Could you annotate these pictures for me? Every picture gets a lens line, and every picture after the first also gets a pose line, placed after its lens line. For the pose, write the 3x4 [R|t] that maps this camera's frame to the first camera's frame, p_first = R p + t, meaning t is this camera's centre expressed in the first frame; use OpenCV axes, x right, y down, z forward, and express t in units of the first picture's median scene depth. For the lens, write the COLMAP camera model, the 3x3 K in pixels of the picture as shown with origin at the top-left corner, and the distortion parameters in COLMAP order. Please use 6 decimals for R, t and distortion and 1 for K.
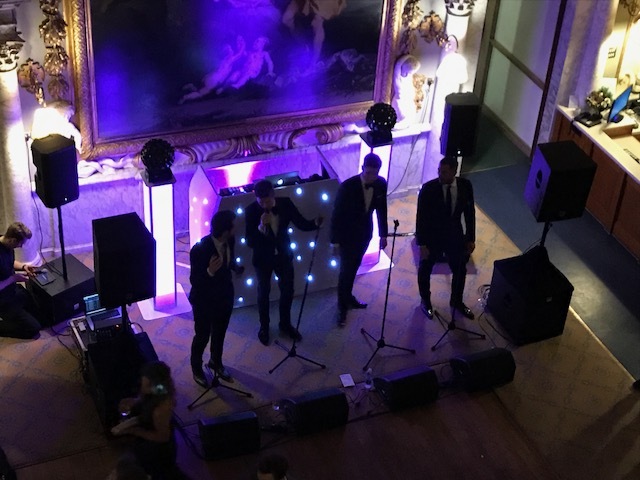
lens RADIAL K [[1127.3, 0, 320.0], [0, 1127.3, 240.0], [0, 0, 1]] dist [0.025746, -0.023302]
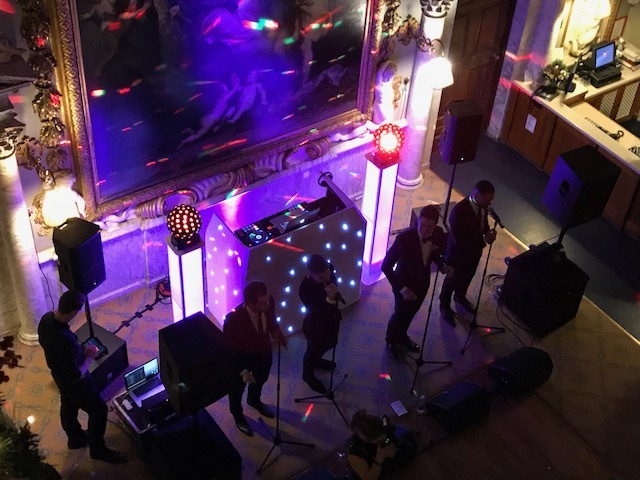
lens RADIAL K [[945.1, 0, 320.0], [0, 945.1, 240.0], [0, 0, 1]] dist [-0.006191, 0.041269]
pose [[0.977948, -0.151641, 0.143605, -0.129532], [0.132330, 0.981879, 0.135658, -0.133530], [-0.161574, -0.113663, 0.980293, 0.175723]]
